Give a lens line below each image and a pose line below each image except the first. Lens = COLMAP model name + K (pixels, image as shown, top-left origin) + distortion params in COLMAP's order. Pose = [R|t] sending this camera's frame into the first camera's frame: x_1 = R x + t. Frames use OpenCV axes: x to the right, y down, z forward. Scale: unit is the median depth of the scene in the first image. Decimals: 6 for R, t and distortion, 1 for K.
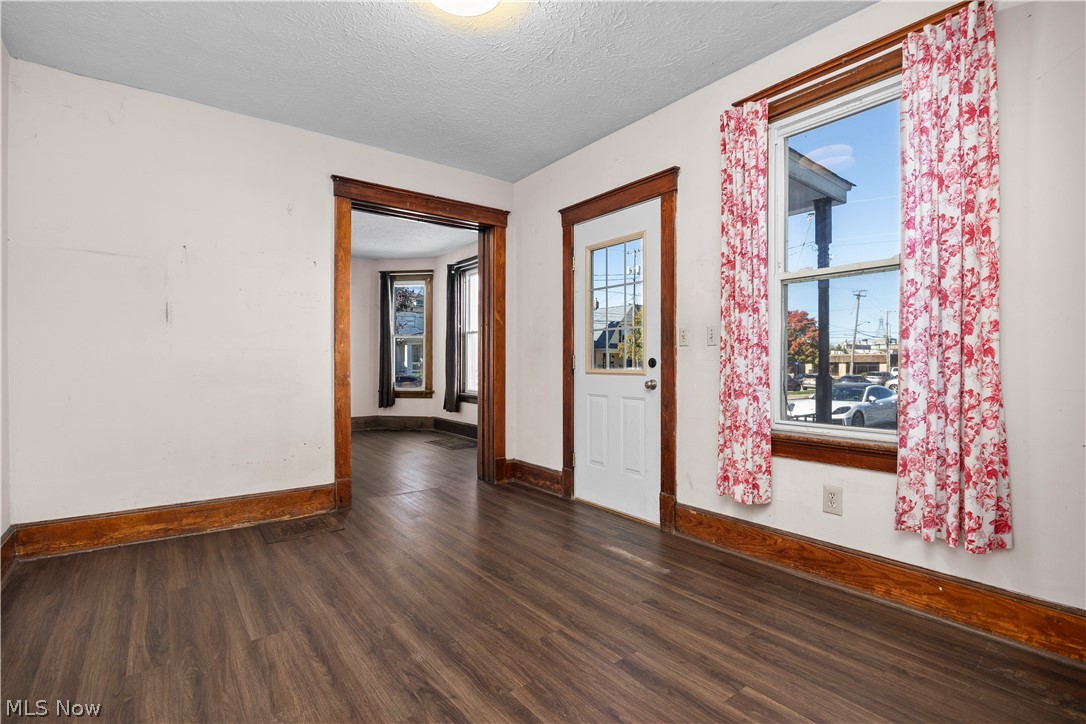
lens RADIAL K [[505.7, 0, 541.7], [0, 505.7, 367.9], [0, 0, 1]] dist [-0.020941, 0.000796]
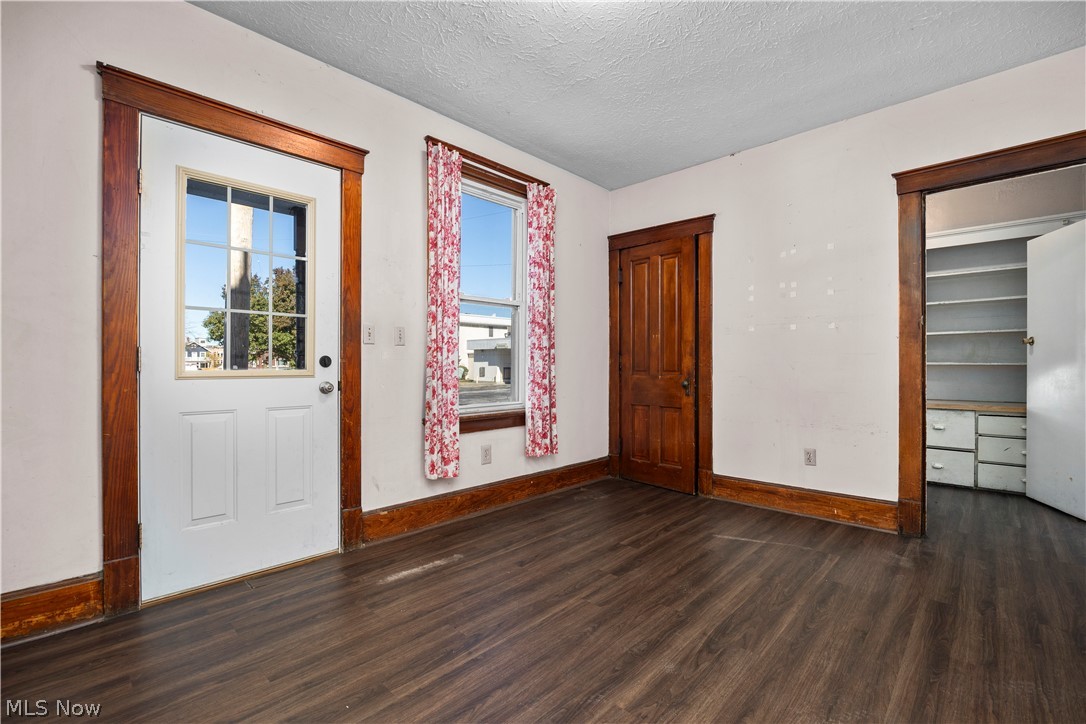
lens RADIAL K [[478.0, 0, 544.3], [0, 478.0, 366.2], [0, 0, 1]] dist [-0.019758, 0.000319]
pose [[-0.161104, -0.005858, 0.986920, -0.774323], [0.007122, 0.999949, 0.007098, -0.007025], [-0.986912, 0.008172, -0.161054, 0.967585]]
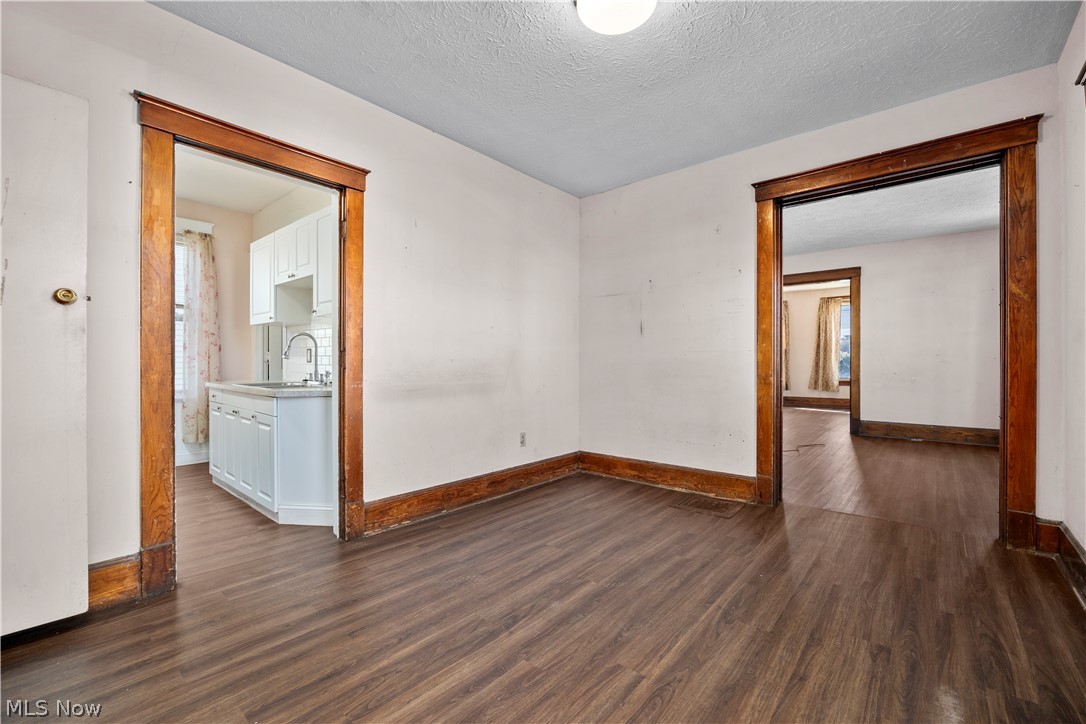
lens RADIAL K [[456.0, 0, 546.1], [0, 456.0, 363.6], [0, 0, 1]] dist [-0.015719, -0.000320]
pose [[0.213627, 0.000291, -0.976915, 0.578379], [-0.006132, 0.999981, -0.001043, -0.004933], [0.976896, 0.006213, 0.213625, 0.518418]]
